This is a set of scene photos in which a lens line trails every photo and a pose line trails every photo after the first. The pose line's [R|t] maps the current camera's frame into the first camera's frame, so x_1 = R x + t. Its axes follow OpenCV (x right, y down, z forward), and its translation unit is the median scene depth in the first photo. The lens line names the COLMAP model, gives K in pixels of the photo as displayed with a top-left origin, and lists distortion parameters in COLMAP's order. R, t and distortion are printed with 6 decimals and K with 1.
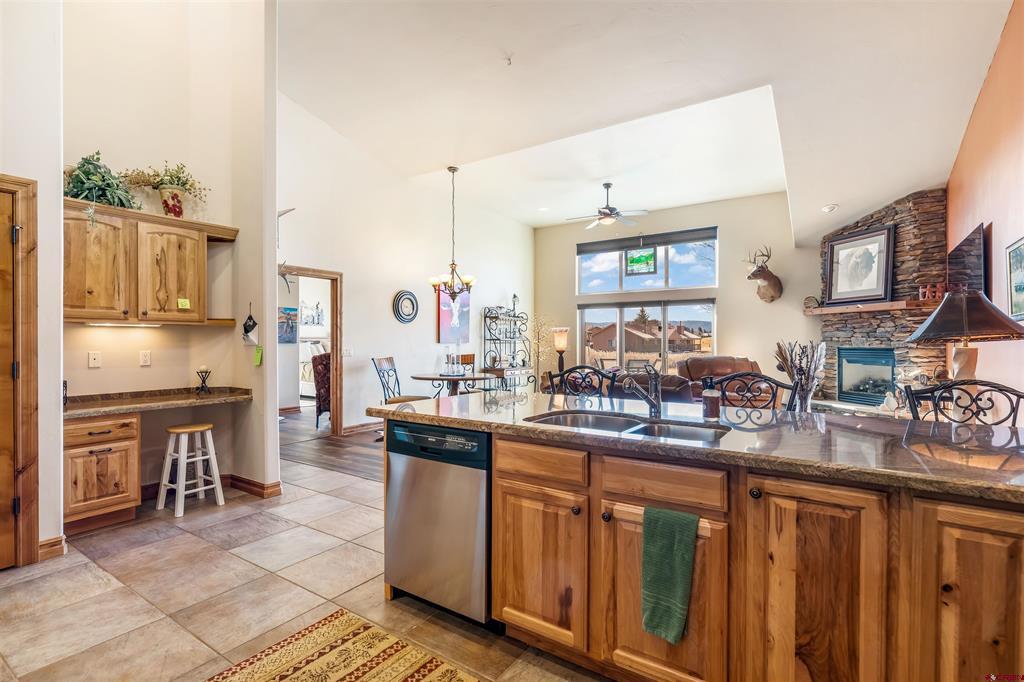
lens RADIAL K [[489.3, 0, 512.0], [0, 489.3, 341.0], [0, 0, 1]] dist [0.000209, 0.000098]
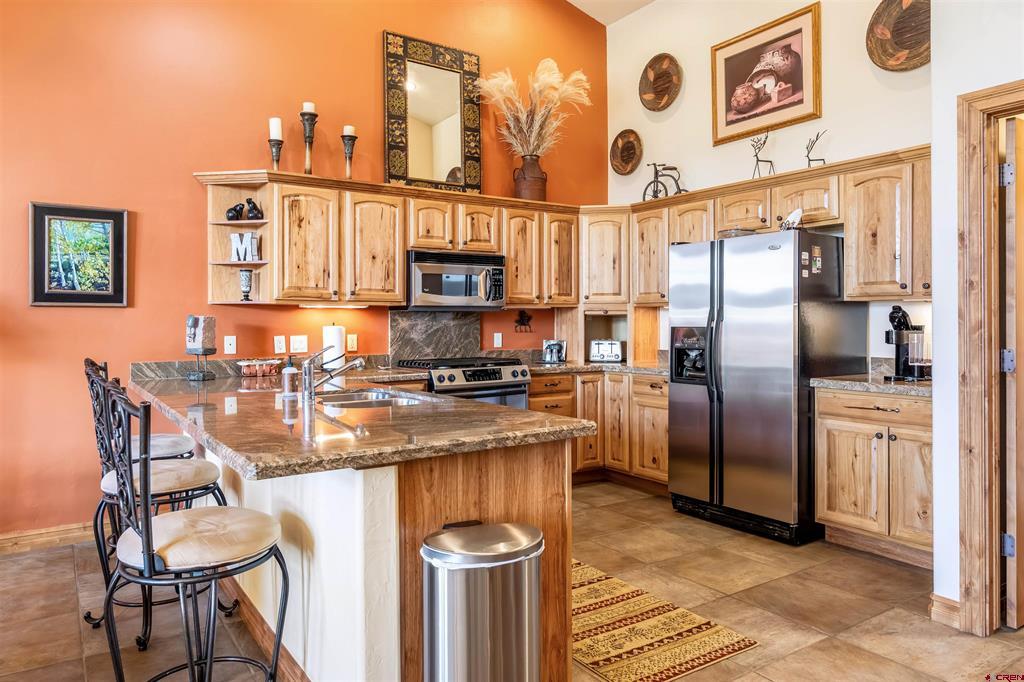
lens RADIAL K [[691.0, 0, 512.0], [0, 691.0, 341.0], [0, 0, 1]] dist [-0.000514, 0.001005]
pose [[-0.930398, -0.002634, 0.366542, -0.215264], [0.007472, 0.999630, 0.026152, 0.001332], [-0.366475, 0.027070, -0.930034, 0.772582]]
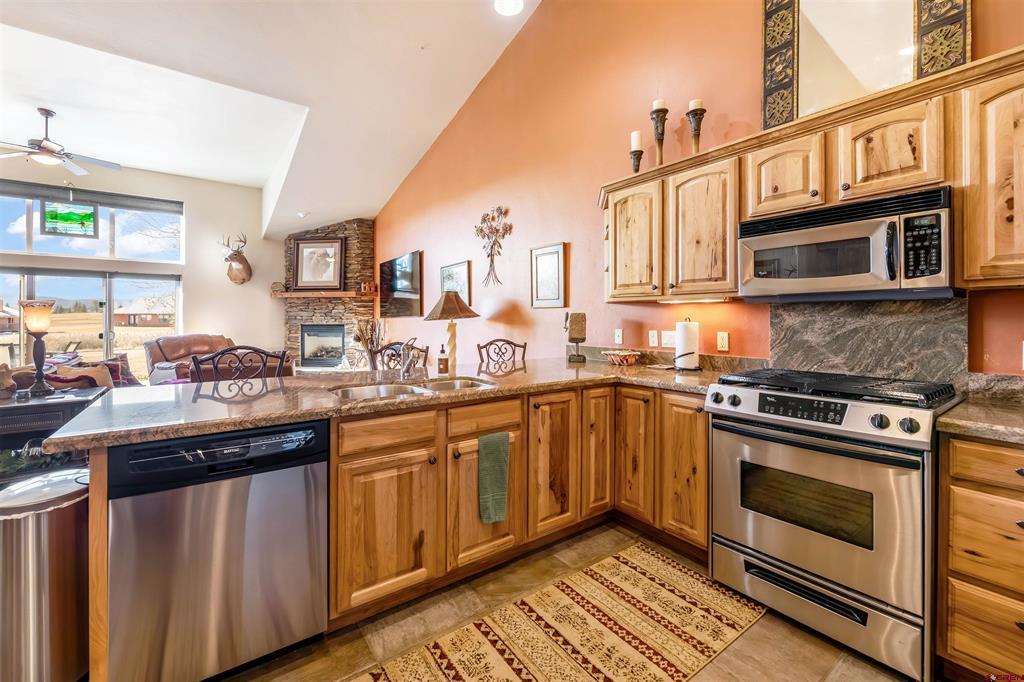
lens RADIAL K [[427.2, 0, 507.3], [0, 427.2, 320.9], [0, 0, 1]] dist [-0.001816, -0.000446]
pose [[0.336517, -0.002870, 0.941673, -0.232568], [-0.000178, 0.999995, 0.003111, 0.000806], [-0.941677, -0.001215, 0.336515, 0.142401]]
